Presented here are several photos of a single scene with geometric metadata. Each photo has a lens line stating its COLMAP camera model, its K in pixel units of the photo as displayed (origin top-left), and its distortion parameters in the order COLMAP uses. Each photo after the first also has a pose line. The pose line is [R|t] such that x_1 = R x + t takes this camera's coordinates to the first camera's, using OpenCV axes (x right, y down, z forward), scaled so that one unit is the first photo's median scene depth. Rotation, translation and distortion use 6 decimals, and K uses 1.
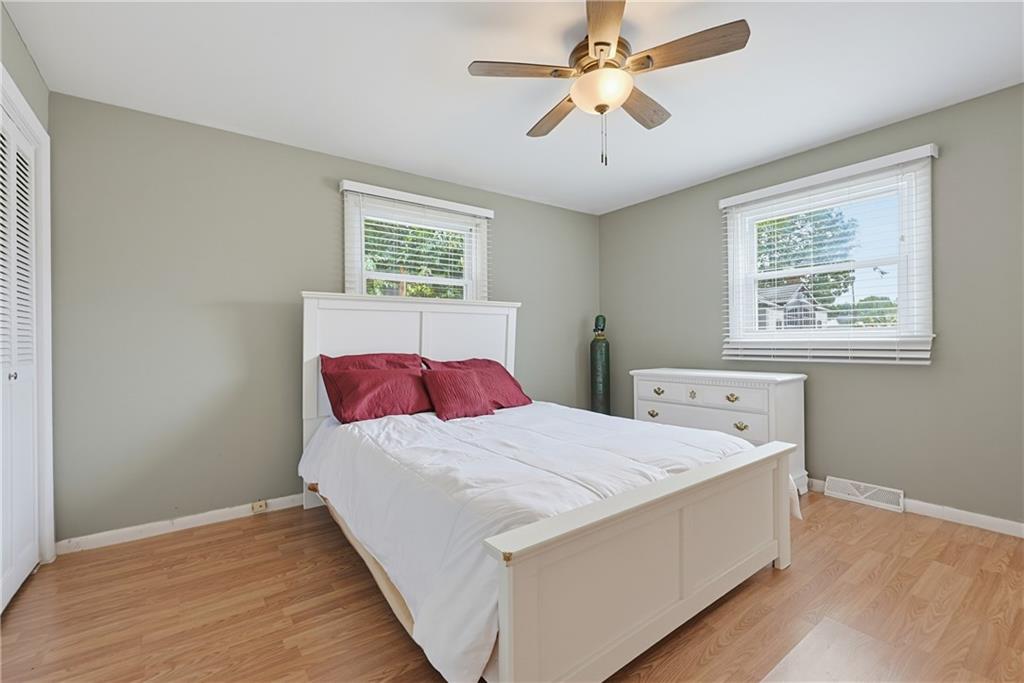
lens RADIAL K [[445.1, 0, 507.7], [0, 445.1, 343.2], [0, 0, 1]] dist [0.000237, 0.000078]
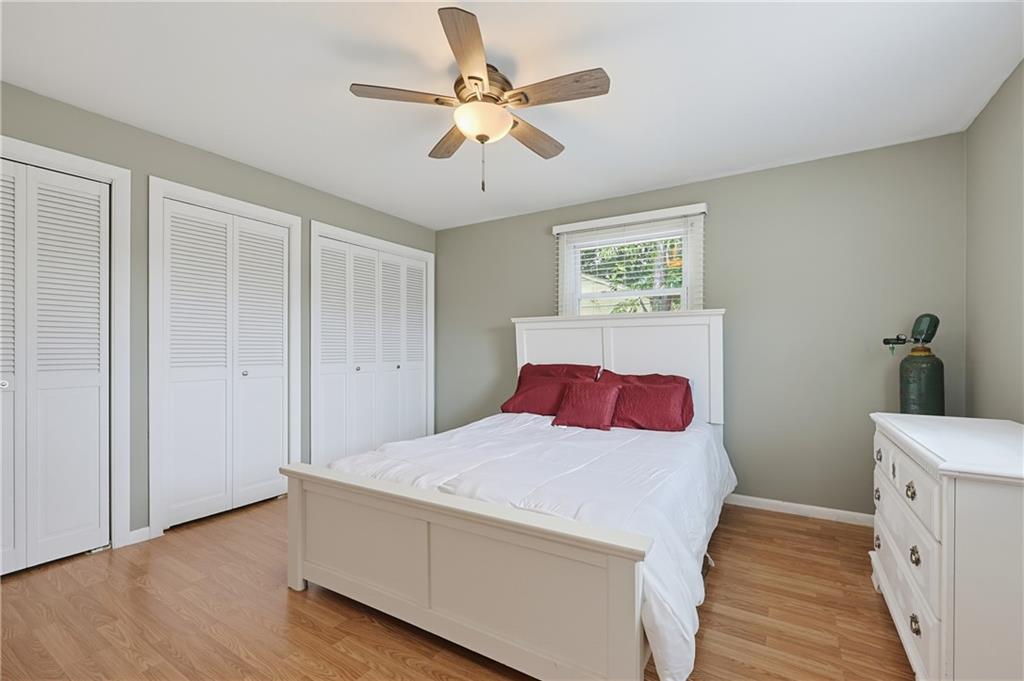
lens RADIAL K [[438.6, 0, 514.7], [0, 438.6, 351.3], [0, 0, 1]] dist [0.001973, 0.000075]
pose [[0.375197, 0.010721, -0.926883, 0.698380], [-0.009781, 0.999923, 0.007607, -0.018200], [0.926894, 0.006212, 0.375273, 0.395960]]
